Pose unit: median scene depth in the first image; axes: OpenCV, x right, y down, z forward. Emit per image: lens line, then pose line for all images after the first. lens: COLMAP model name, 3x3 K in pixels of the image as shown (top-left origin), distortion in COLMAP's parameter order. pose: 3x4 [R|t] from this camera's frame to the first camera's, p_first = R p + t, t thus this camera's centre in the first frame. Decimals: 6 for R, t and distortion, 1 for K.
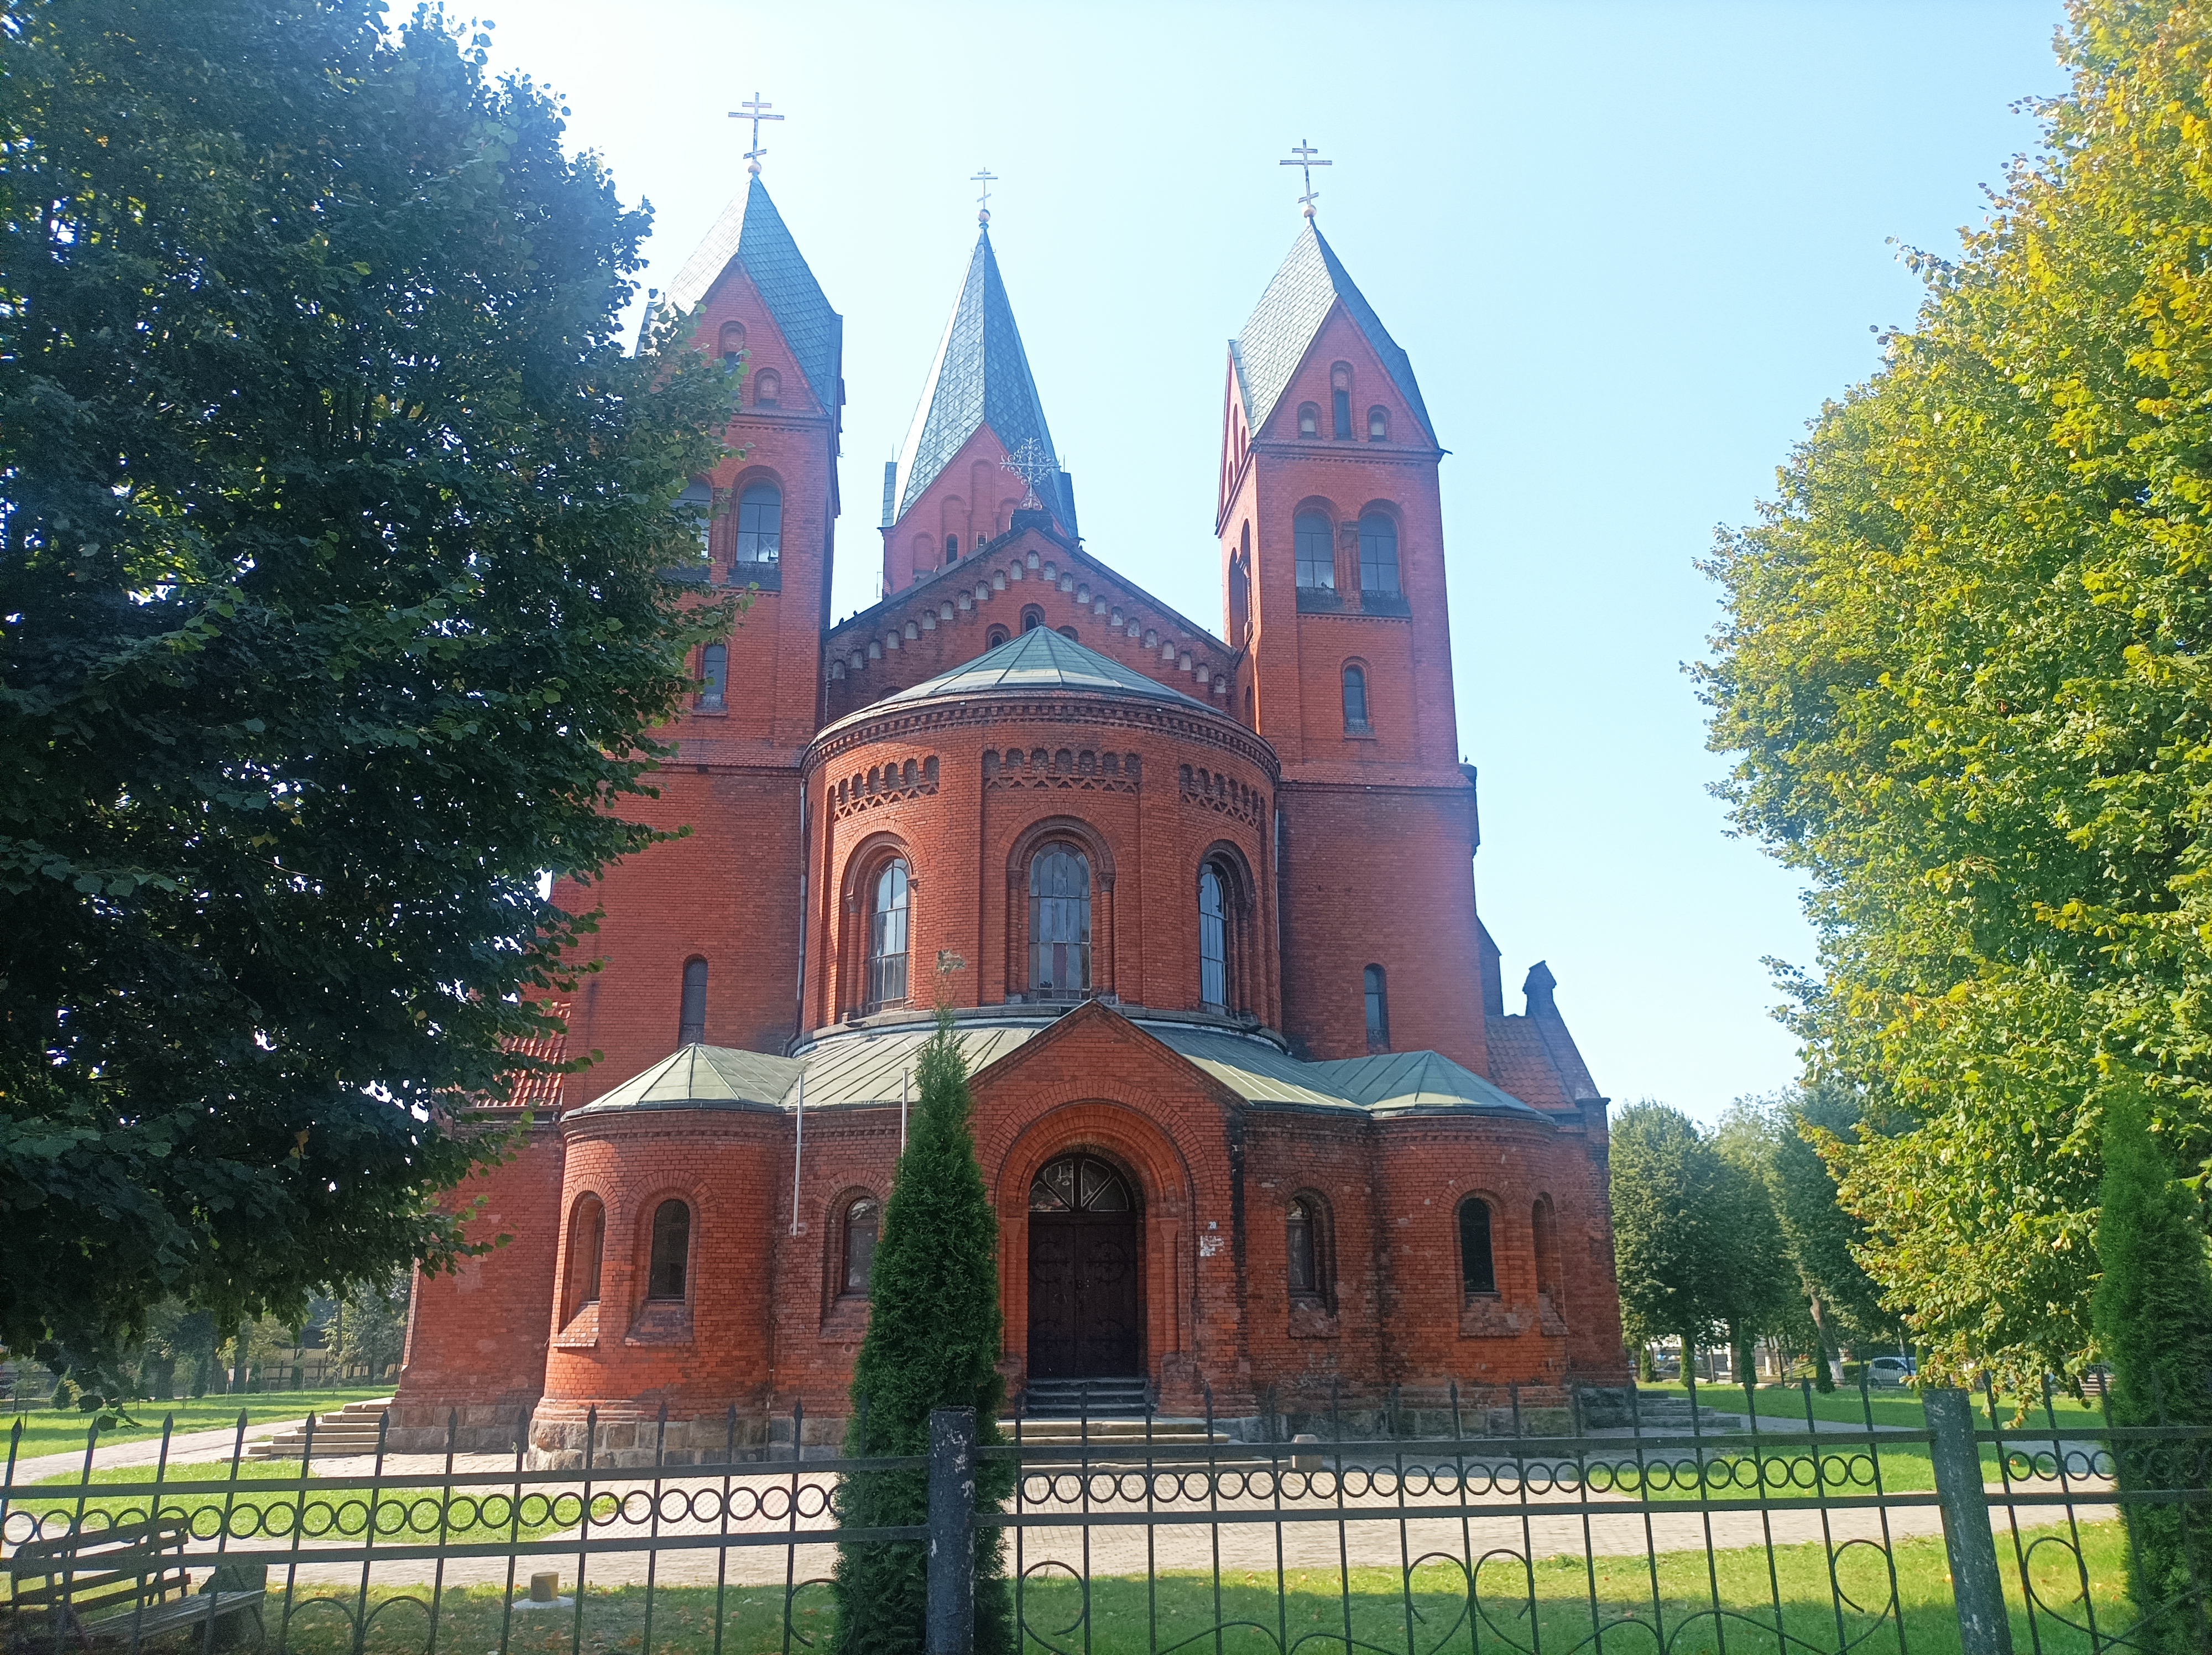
lens RADIAL K [[1636.6, 0, 1106.0], [0, 1636.6, 827.5], [0, 0, 1]] dist [0.033112, -0.000499]
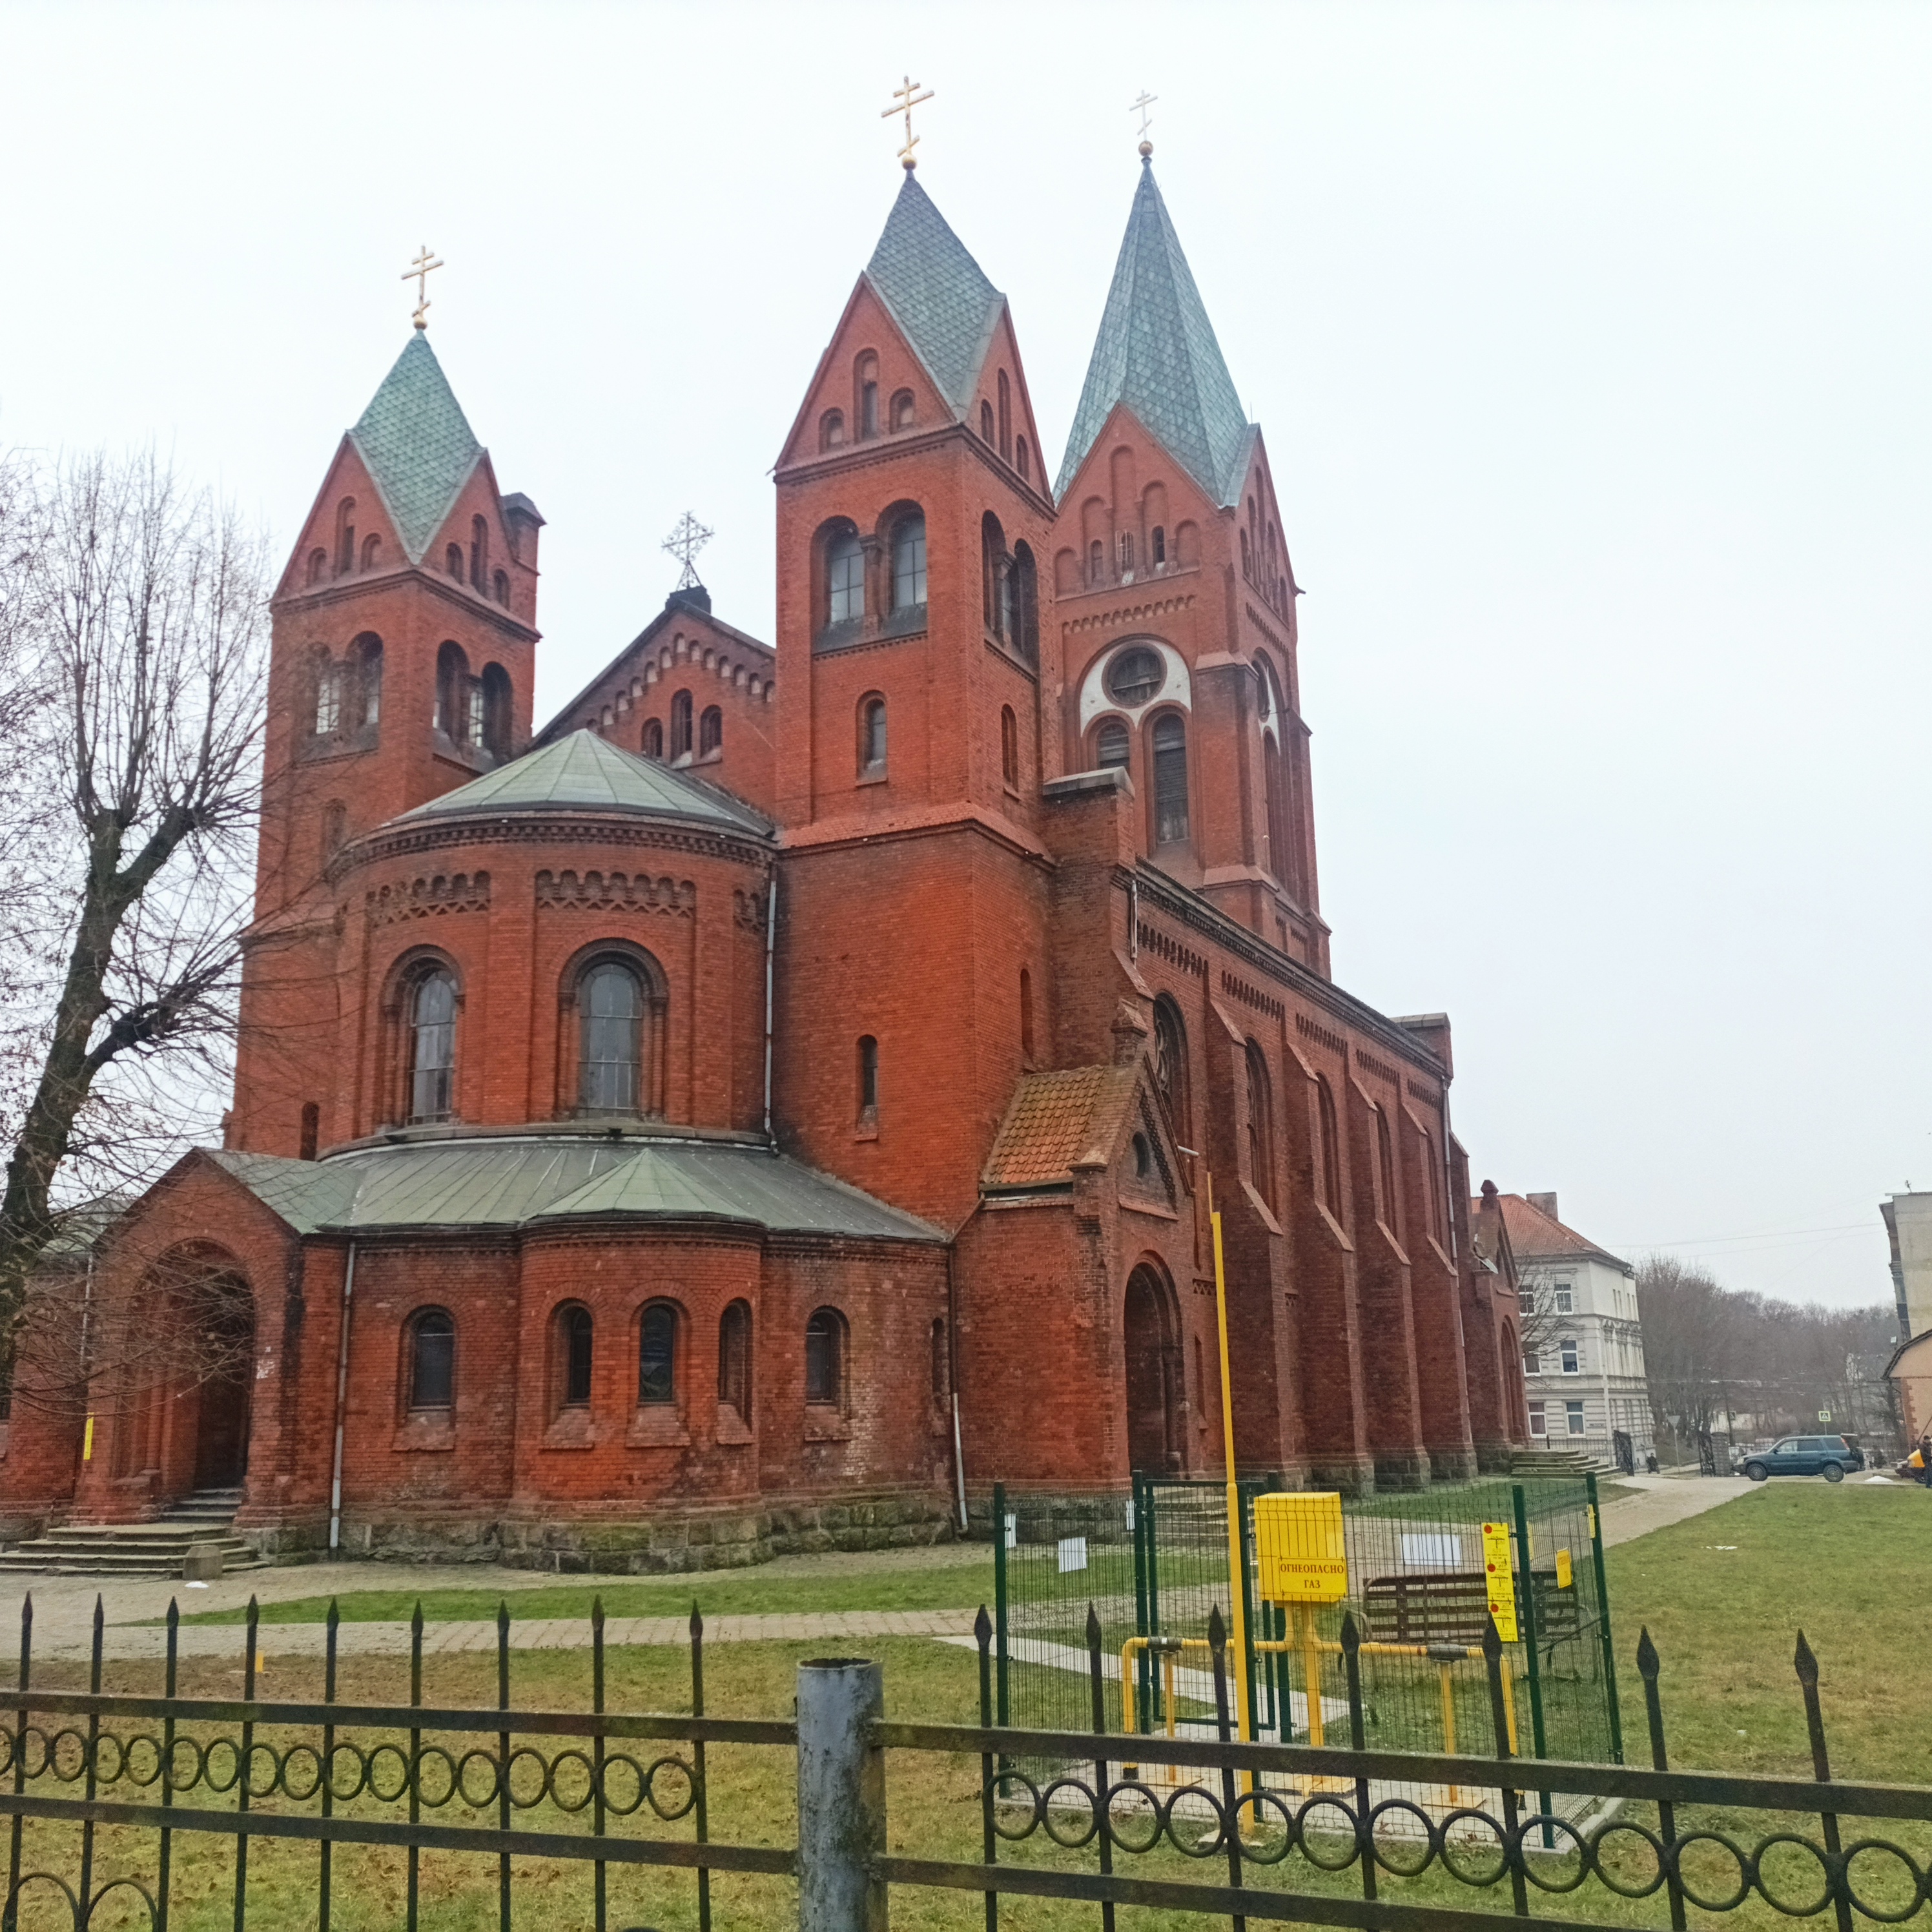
lens RADIAL K [[1867.9, 0, 966.0], [0, 1867.9, 966.0], [0, 0, 1]] dist [0.098141, -0.171792]
pose [[0.836622, -0.128838, -0.532414, 0.748985], [0.166218, 0.985829, 0.022630, 0.030392], [0.521953, -0.107430, 0.846182, 0.152115]]
